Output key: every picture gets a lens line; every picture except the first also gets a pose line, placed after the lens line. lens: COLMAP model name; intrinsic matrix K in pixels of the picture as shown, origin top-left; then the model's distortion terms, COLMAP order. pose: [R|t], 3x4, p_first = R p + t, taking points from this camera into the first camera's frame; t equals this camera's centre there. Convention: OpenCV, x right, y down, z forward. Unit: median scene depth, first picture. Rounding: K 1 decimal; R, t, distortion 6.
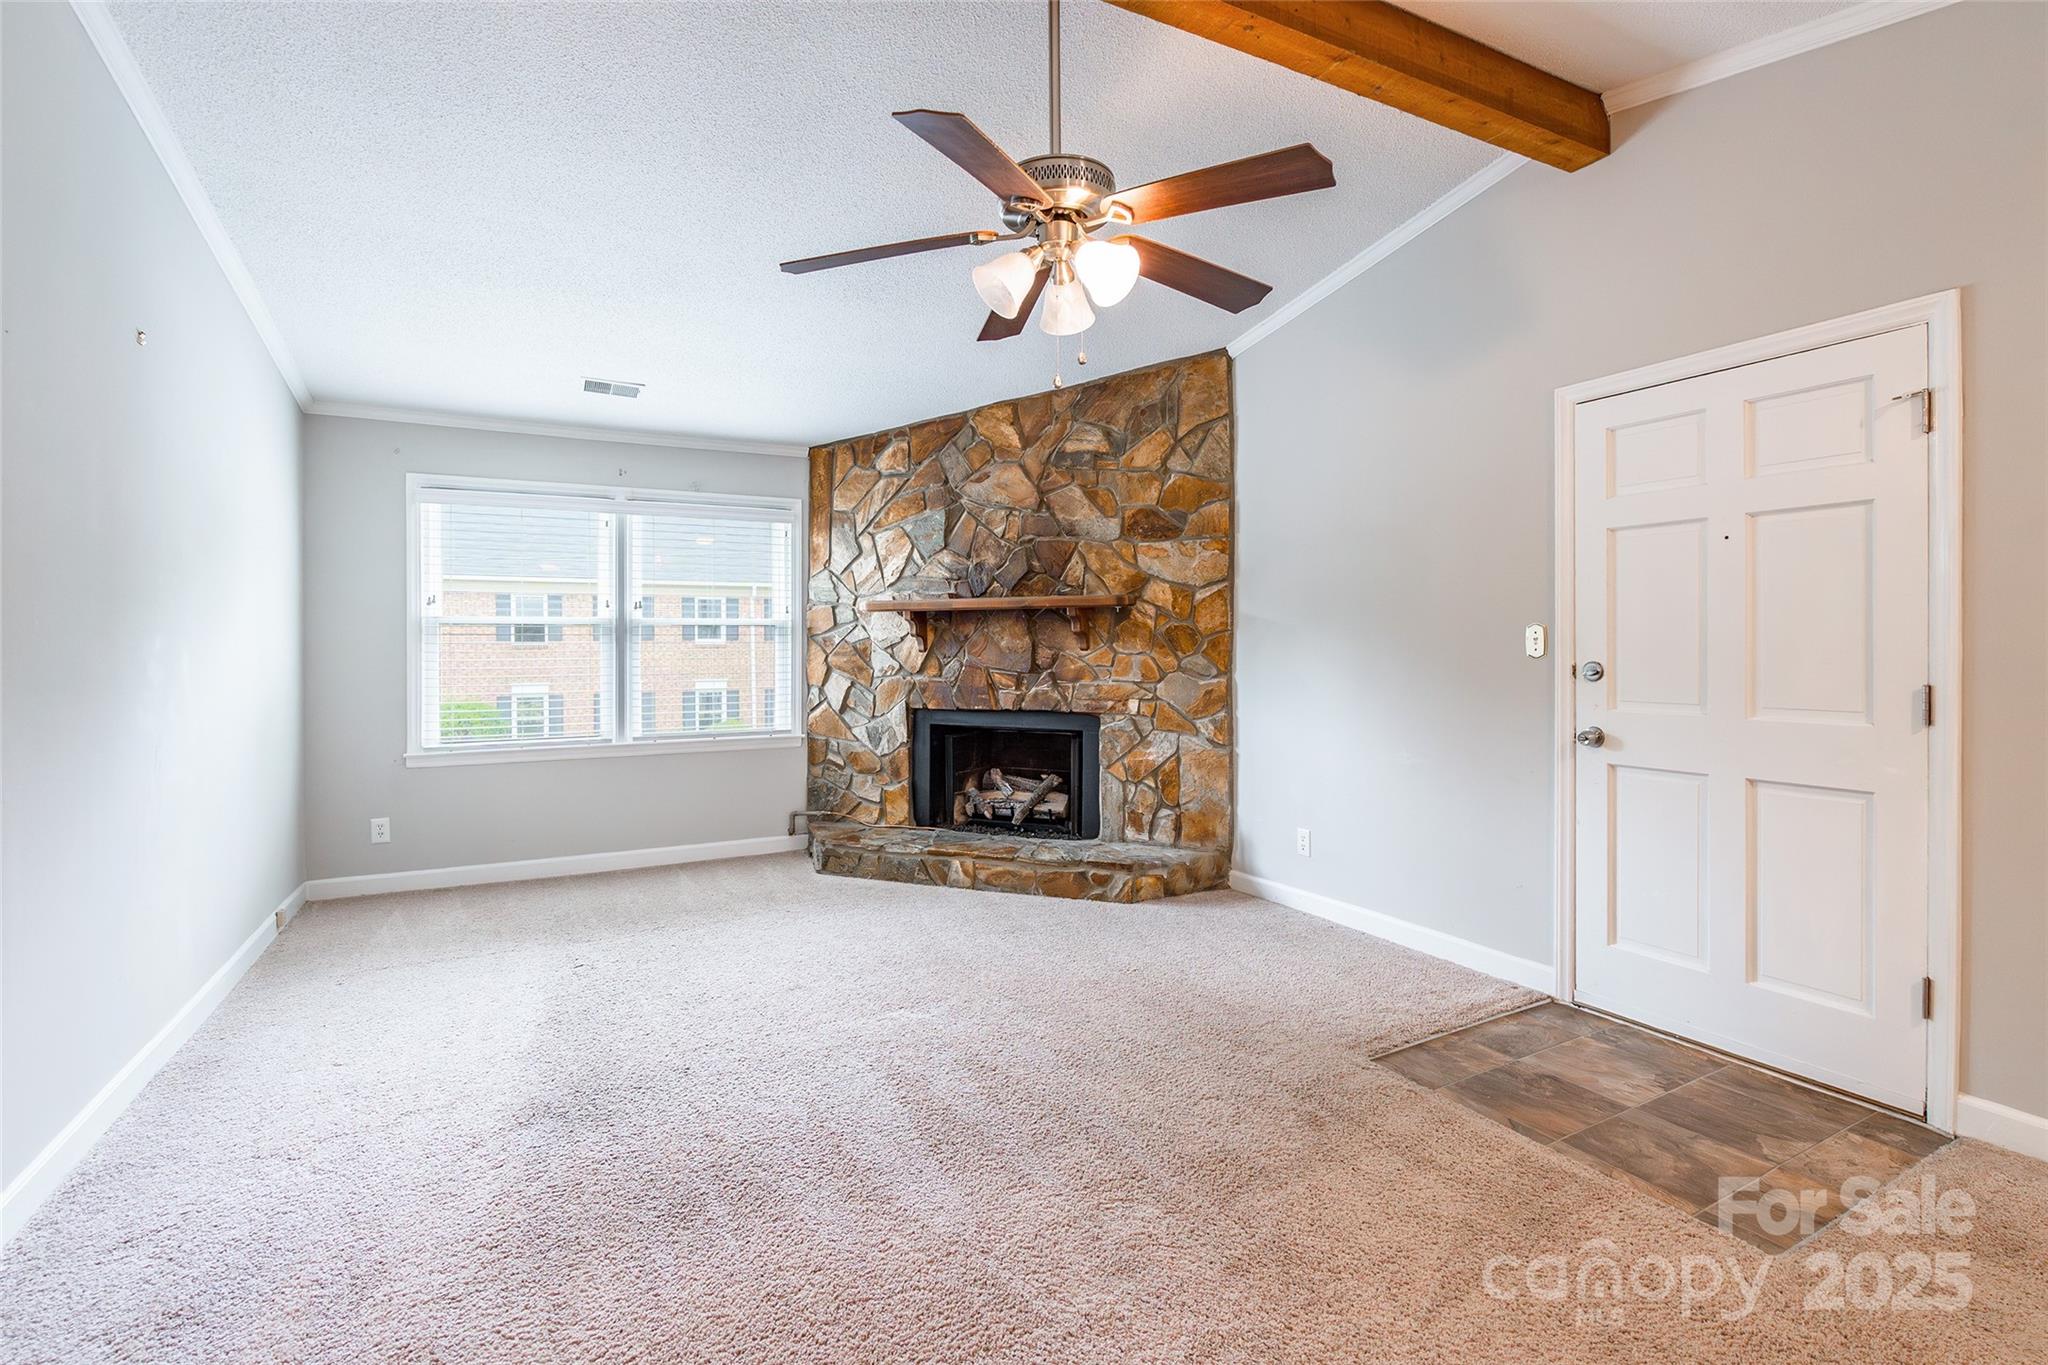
lens RADIAL K [[952.3, 0, 1044.9], [0, 952.3, 639.2], [0, 0, 1]] dist [-0.015562, 0.001918]
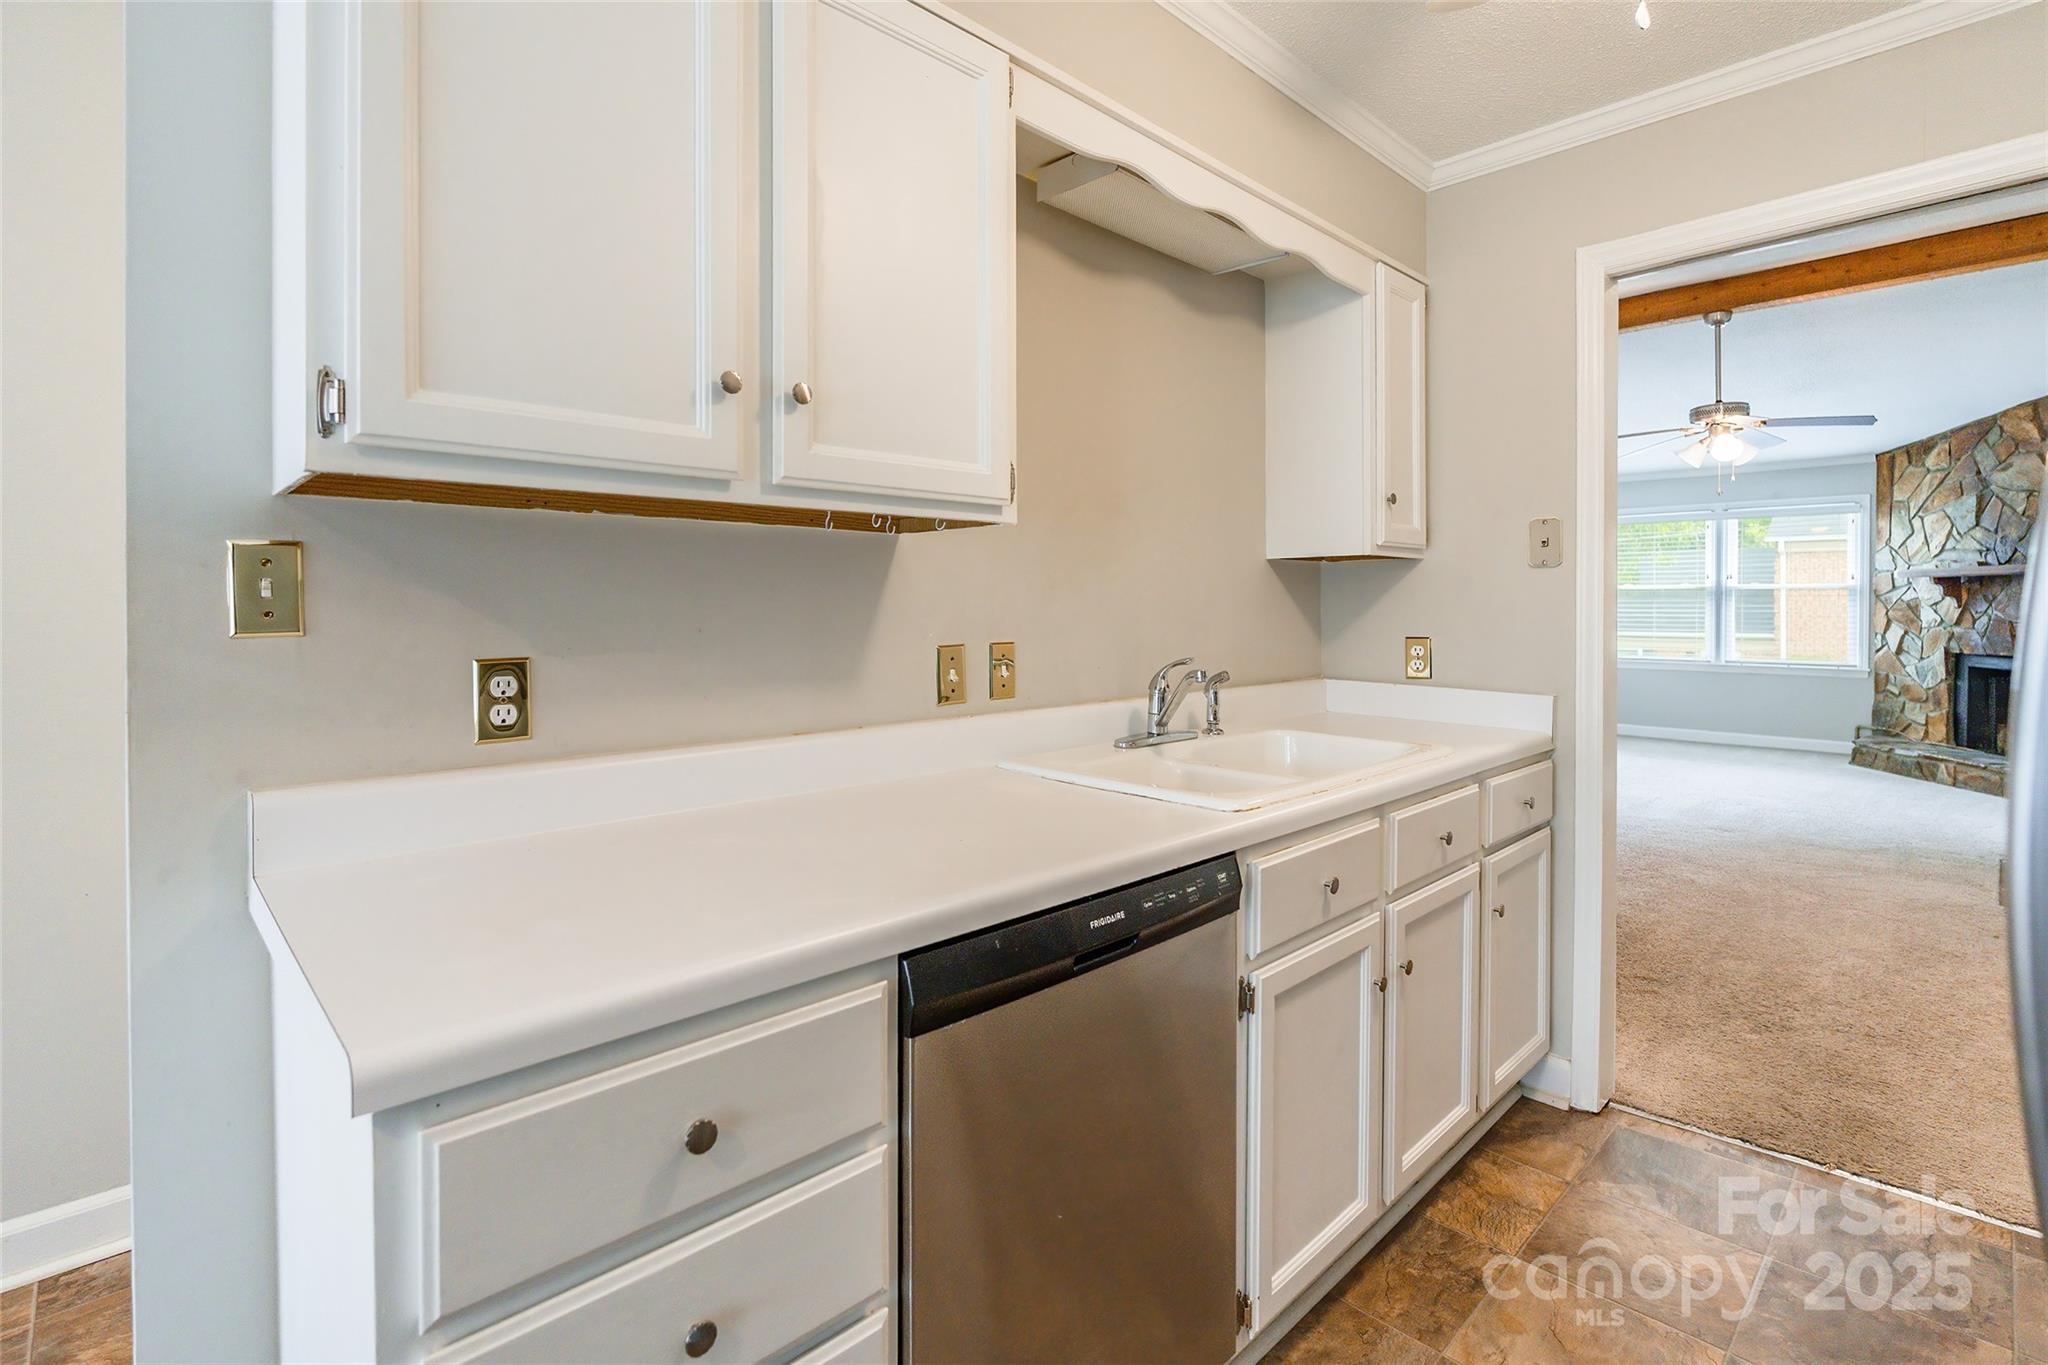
lens RADIAL K [[952.3, 0, 1011.4], [0, 952.3, 609.7], [0, 0, 1]] dist [-0.015562, 0.001918]
pose [[0.259779, 0.011661, -0.965598, 0.771601], [0.001498, 0.999921, 0.012478, -0.002581], [0.965667, -0.004688, 0.259741, -0.556547]]
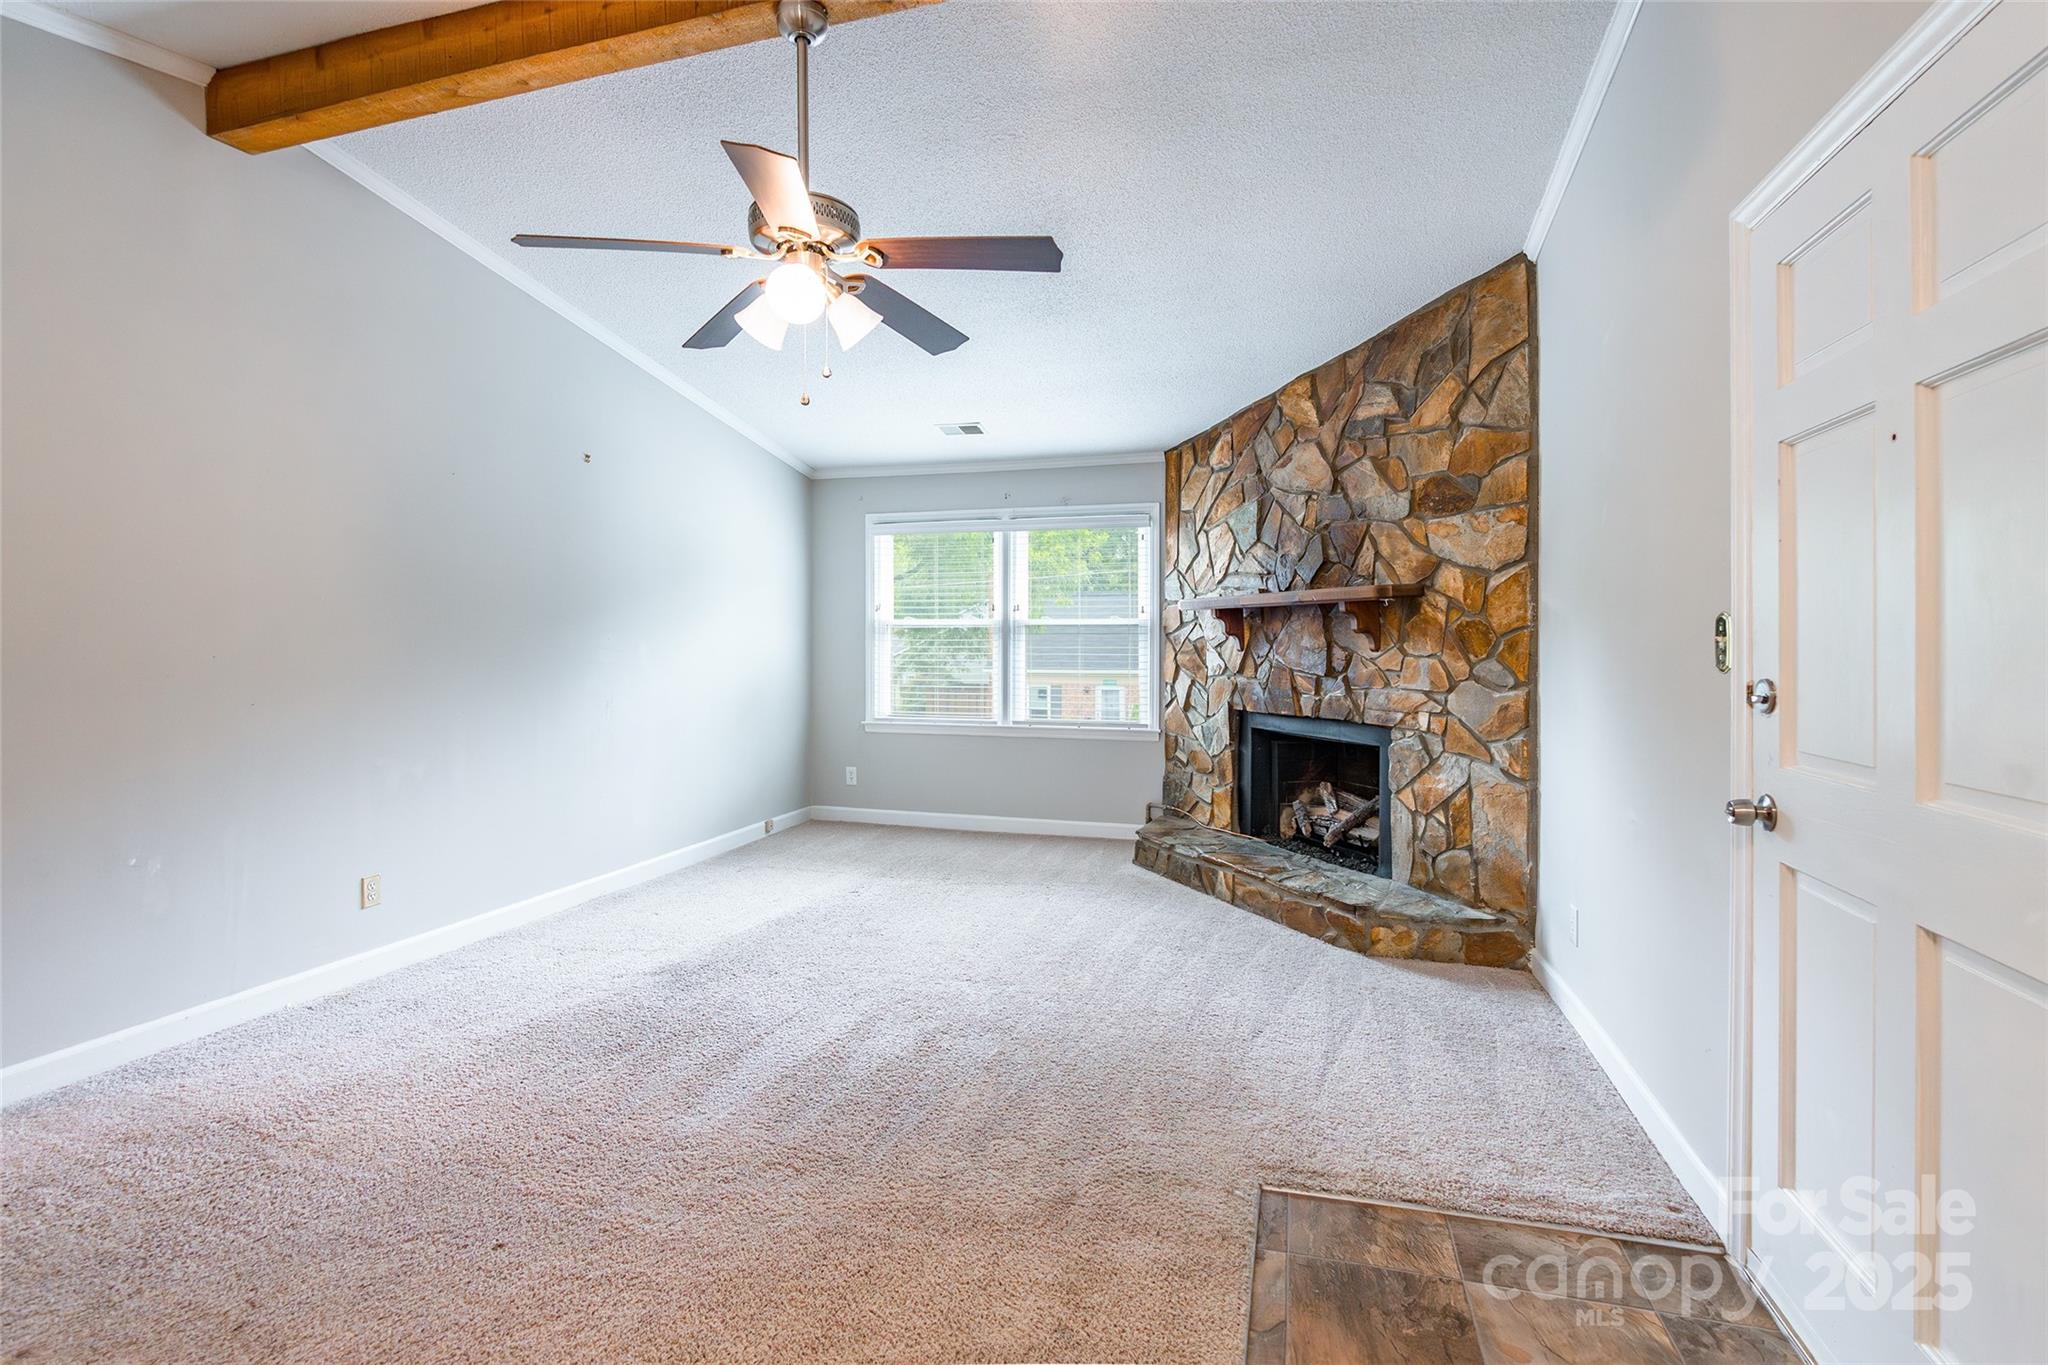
lens RADIAL K [[952.3, 0, 1015.5], [0, 952.3, 636.6], [0, 0, 1]] dist [-0.015562, 0.001918]
pose [[0.705558, 0.001538, -0.708650, 0.399000], [-0.002377, 0.999997, -0.000196, -0.000640], [0.708648, 0.001823, 0.705560, 0.170628]]
